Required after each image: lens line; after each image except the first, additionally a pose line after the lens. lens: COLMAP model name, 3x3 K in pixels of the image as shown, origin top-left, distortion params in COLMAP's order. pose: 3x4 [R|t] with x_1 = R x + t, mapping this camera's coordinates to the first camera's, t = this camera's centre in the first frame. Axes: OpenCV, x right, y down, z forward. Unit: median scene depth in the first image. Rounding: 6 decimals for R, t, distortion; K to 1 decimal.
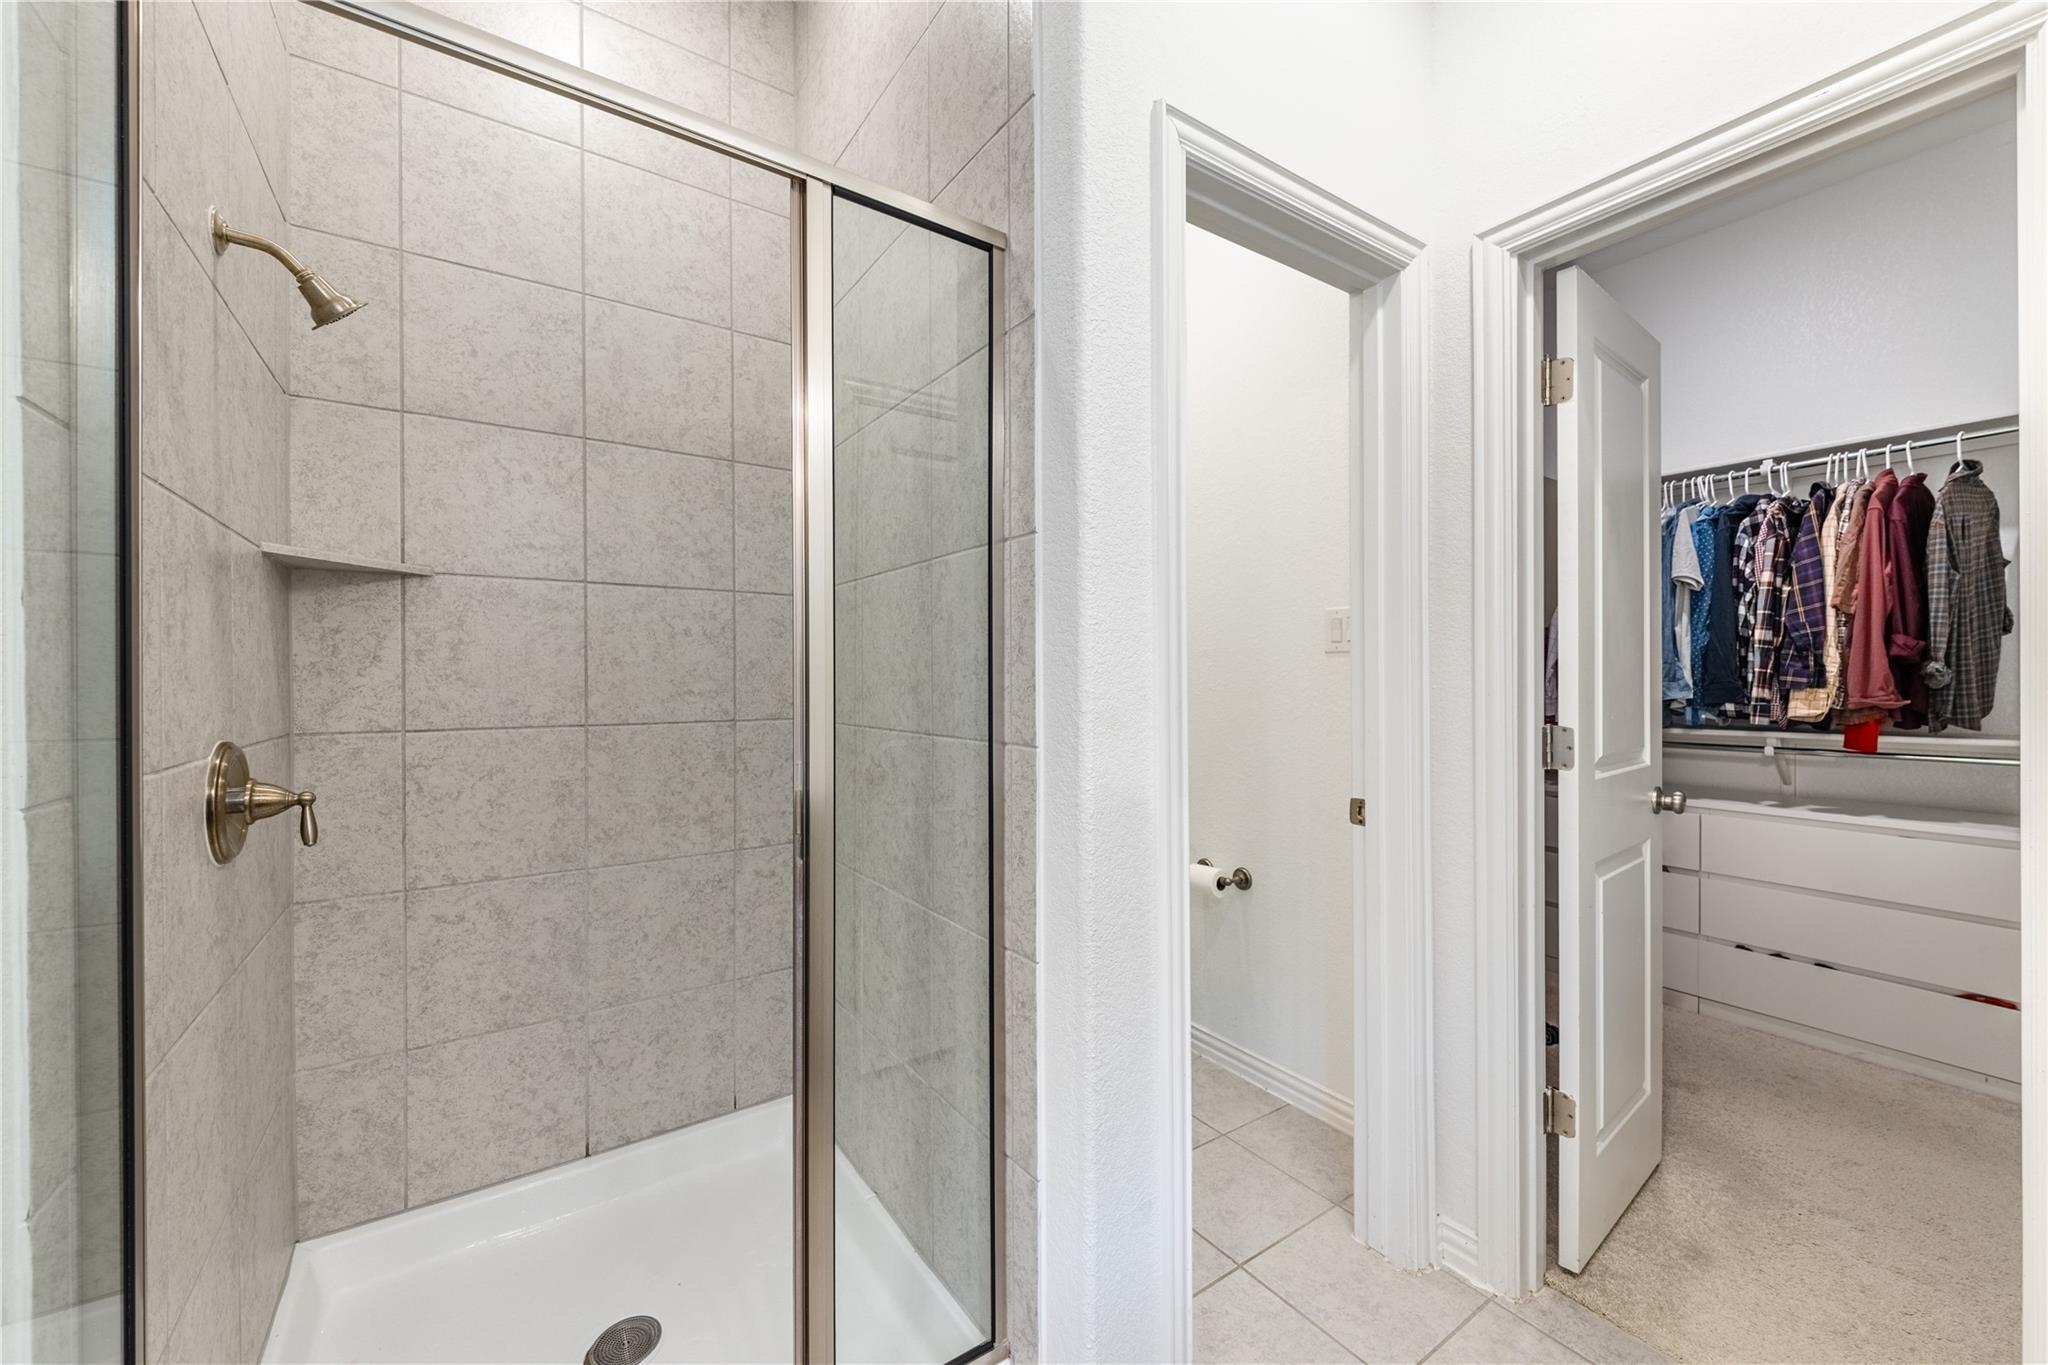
lens RADIAL K [[798.3, 0, 976.1], [0, 798.3, 680.3], [0, 0, 1]] dist [0.002857, -0.000276]
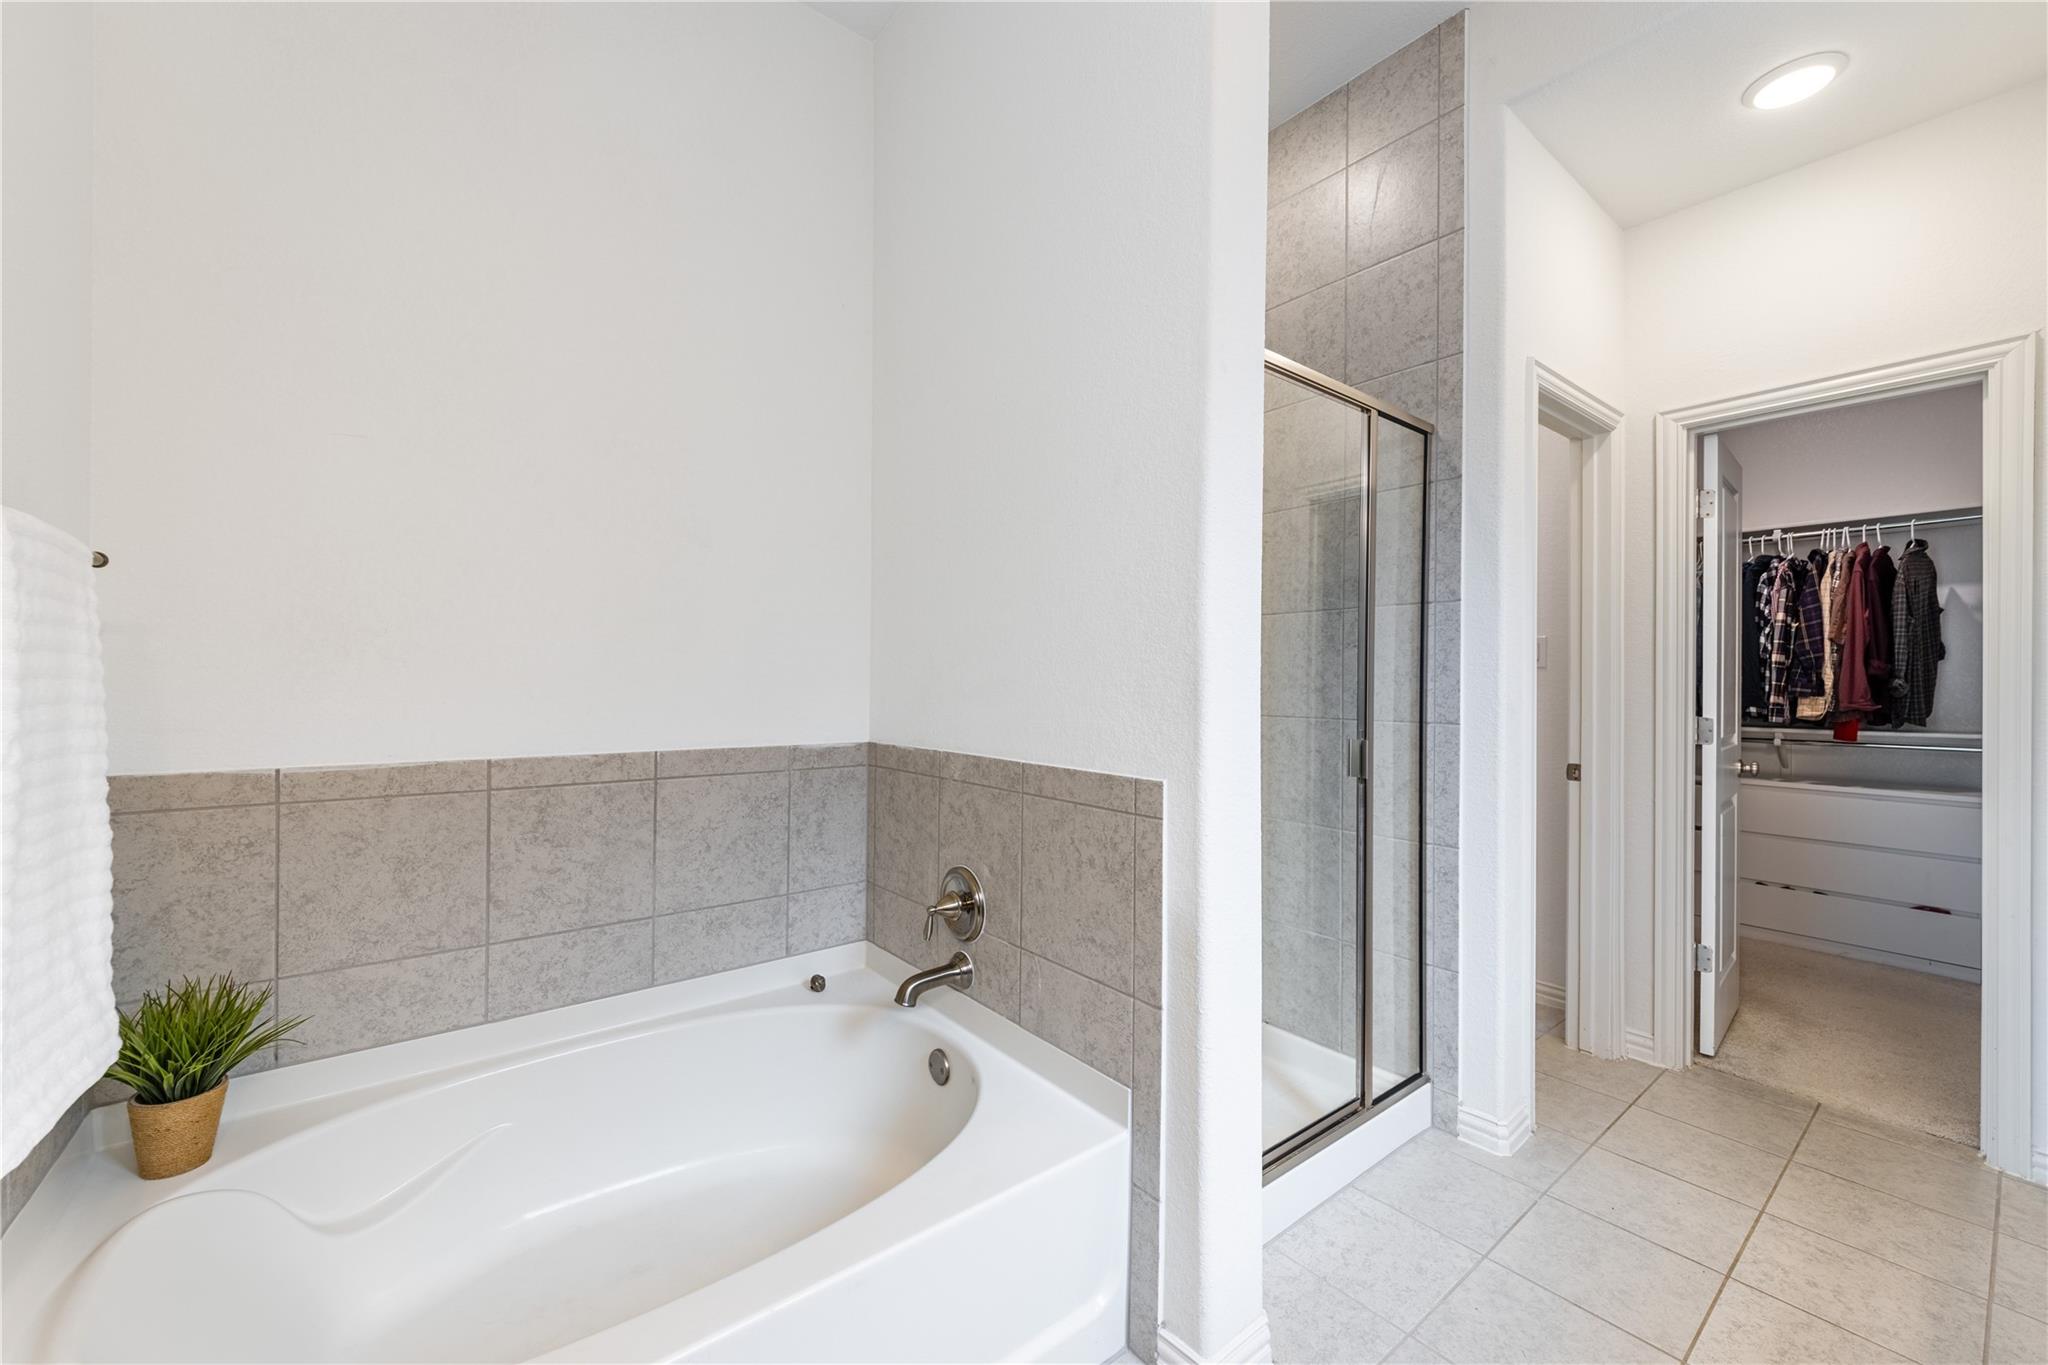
lens RADIAL K [[798.3, 0, 995.2], [0, 798.3, 681.2], [0, 0, 1]] dist [0.002857, -0.000276]
pose [[0.997746, 0.010858, 0.066226, -0.505276], [-0.010679, 0.999938, -0.003064, 0.002670], [-0.066255, 0.002350, 0.997800, -0.323444]]
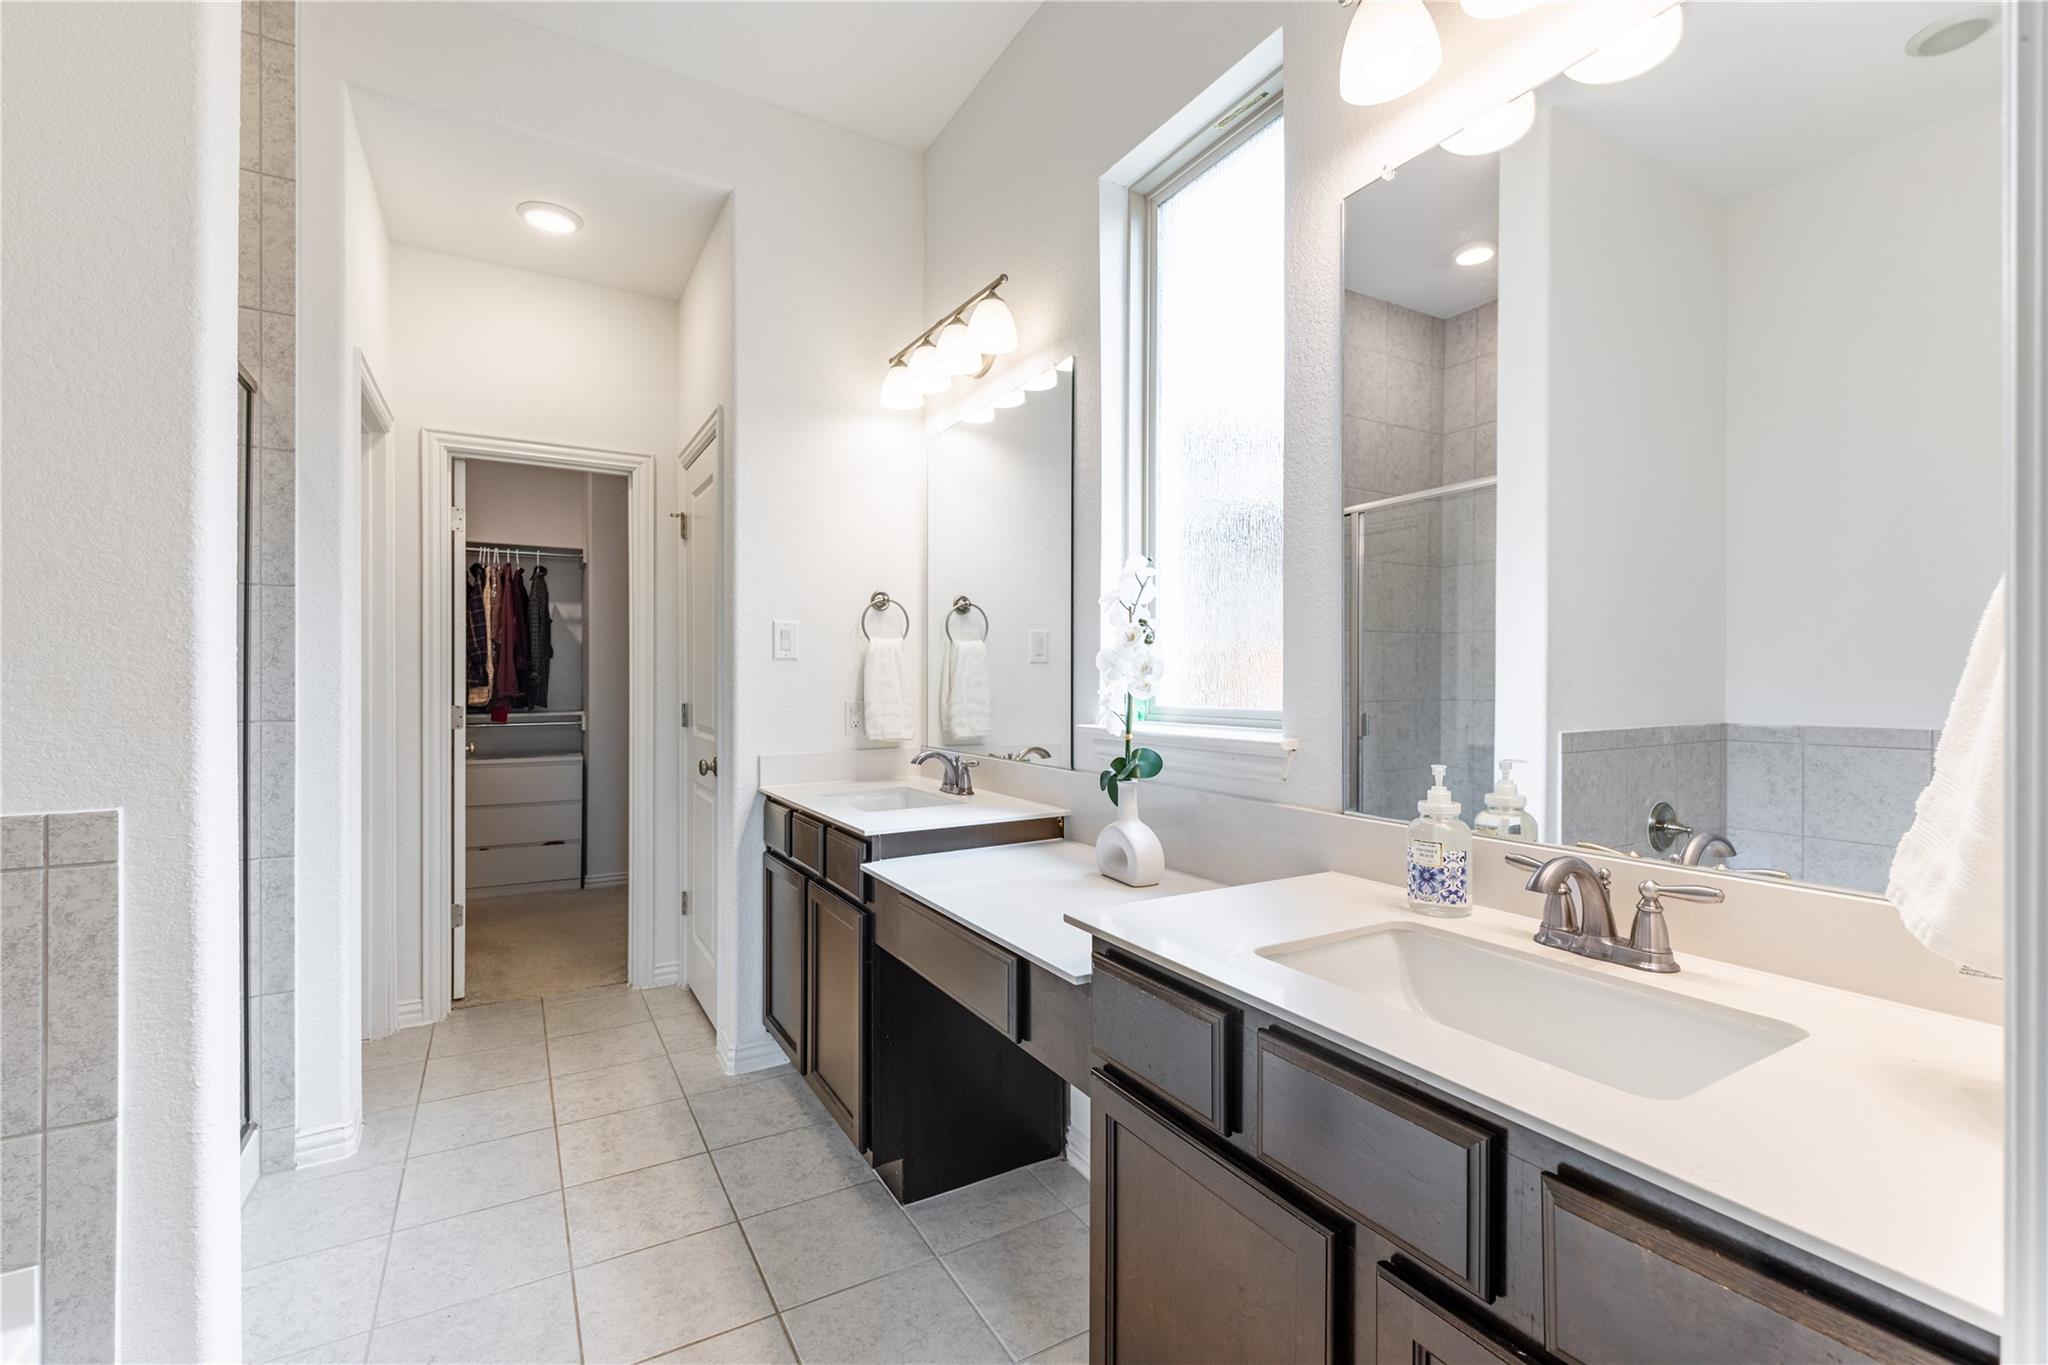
lens RADIAL K [[886.2, 0, 1015.4], [0, 886.2, 684.8], [0, 0, 1]] dist [0.002689, -0.000223]
pose [[0.074043, -0.000482, 0.997255, -0.764909], [-0.002066, 0.999998, 0.000637, 0.003005], [-0.997253, -0.002107, 0.074042, -0.275676]]
